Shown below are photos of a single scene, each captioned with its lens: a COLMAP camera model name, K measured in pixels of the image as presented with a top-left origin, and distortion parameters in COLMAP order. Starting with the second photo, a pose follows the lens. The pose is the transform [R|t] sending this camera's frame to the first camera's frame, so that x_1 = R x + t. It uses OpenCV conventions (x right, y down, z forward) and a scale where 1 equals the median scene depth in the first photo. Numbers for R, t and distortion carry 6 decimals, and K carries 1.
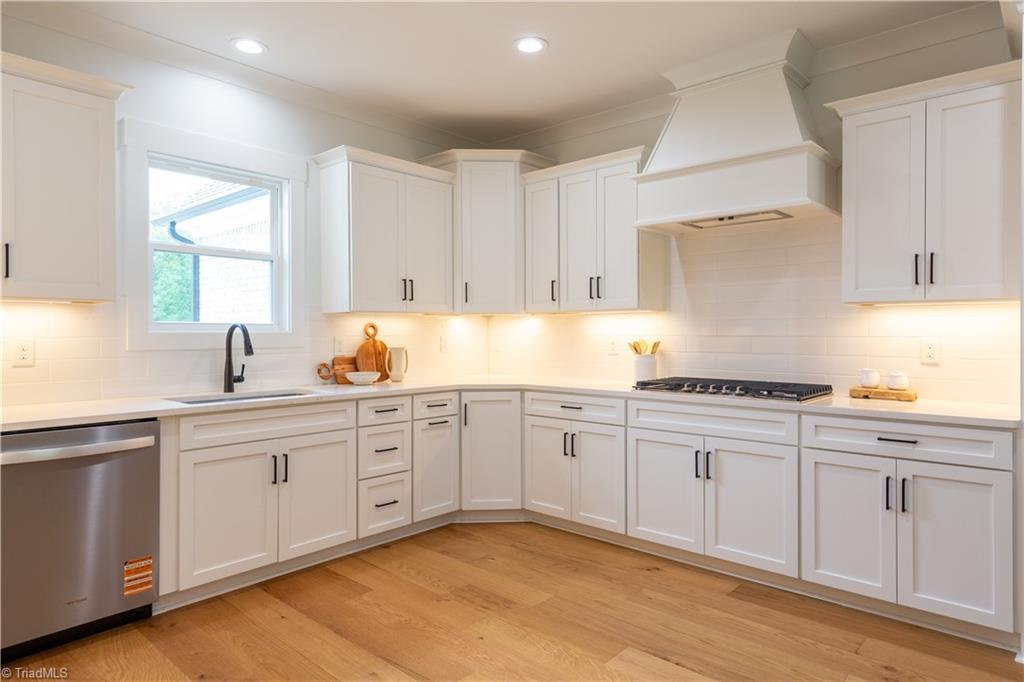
lens RADIAL K [[610.0, 0, 512.0], [0, 610.0, 341.0], [0, 0, 1]] dist [-0.041395, -0.000517]
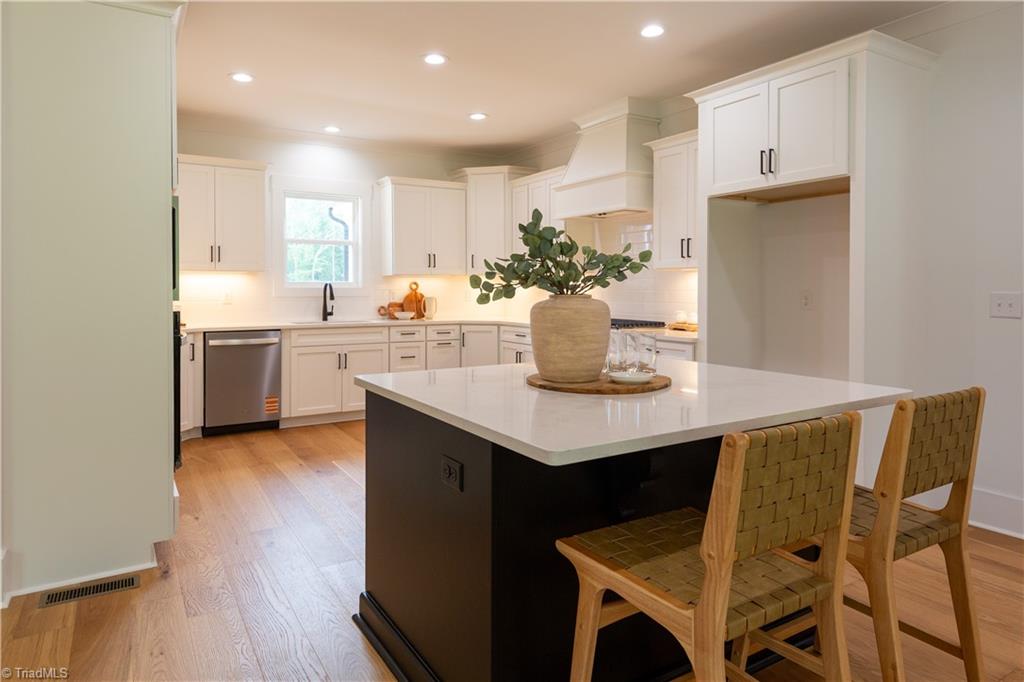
lens RADIAL K [[630.0, 0, 511.8], [0, 630.0, 320.6], [0, 0, 1]] dist [-0.141015, -0.000100]
pose [[0.958170, 0.017049, -0.285691, 0.507584], [-0.006749, 0.999292, 0.037000, 0.010441], [0.286120, -0.033524, 0.957607, -0.520446]]
